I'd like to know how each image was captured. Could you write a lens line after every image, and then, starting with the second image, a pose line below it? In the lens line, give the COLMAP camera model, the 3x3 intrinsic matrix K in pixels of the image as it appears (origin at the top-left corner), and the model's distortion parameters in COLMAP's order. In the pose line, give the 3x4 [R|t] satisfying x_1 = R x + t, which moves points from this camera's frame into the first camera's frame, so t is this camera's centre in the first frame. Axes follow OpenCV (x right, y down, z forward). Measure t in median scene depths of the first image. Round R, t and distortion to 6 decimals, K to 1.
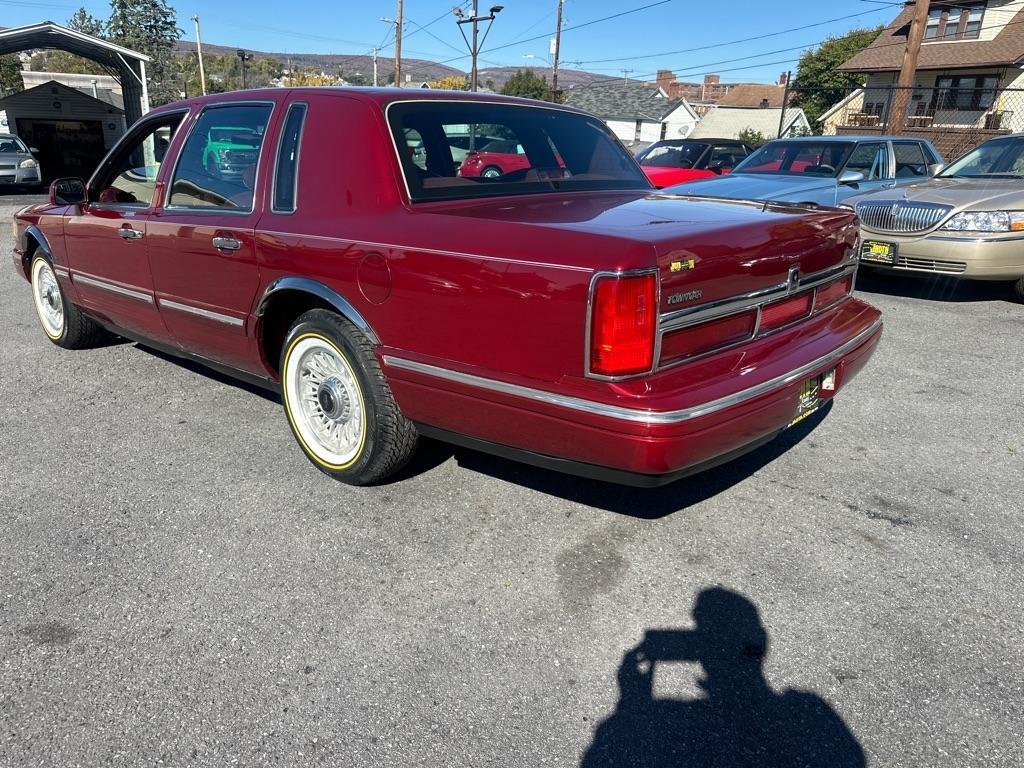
lens RADIAL K [[756.3, 0, 512.0], [0, 756.3, 384.0], [0, 0, 1]] dist [0.027832, -0.036234]
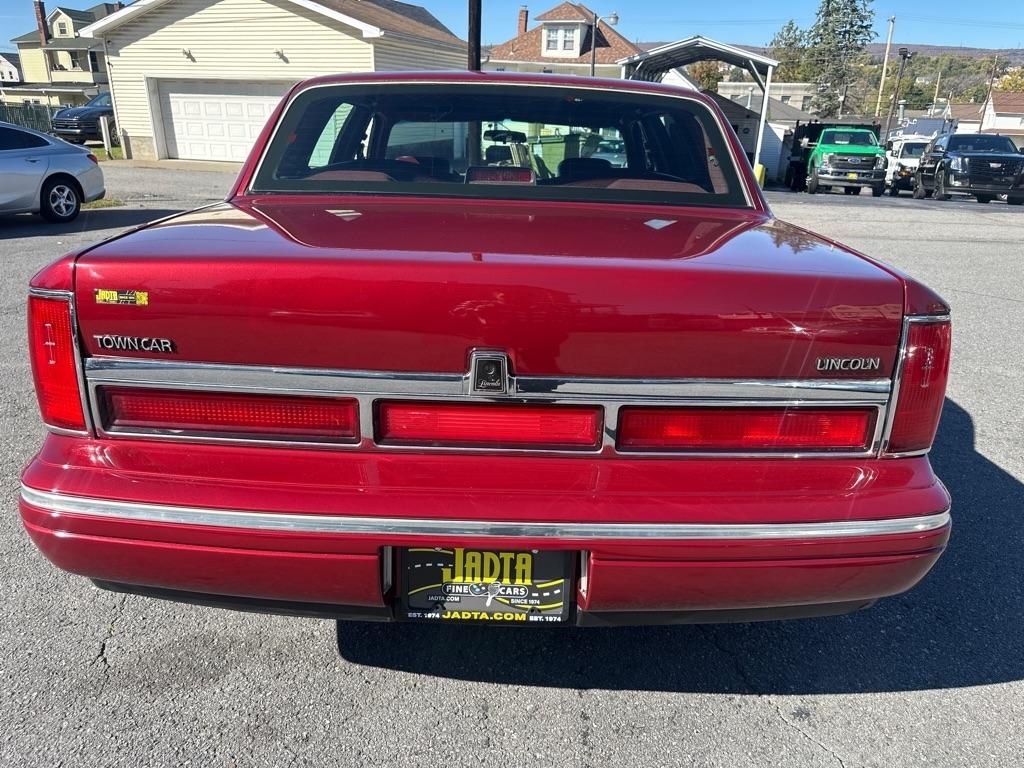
lens RADIAL K [[756.3, 0, 512.0], [0, 756.3, 384.0], [0, 0, 1]] dist [0.027832, -0.036234]
pose [[0.697476, 0.222393, -0.681226, 0.688869], [-0.225814, 0.970403, 0.085596, -0.164579], [0.680099, 0.094129, 0.727052, 0.546127]]
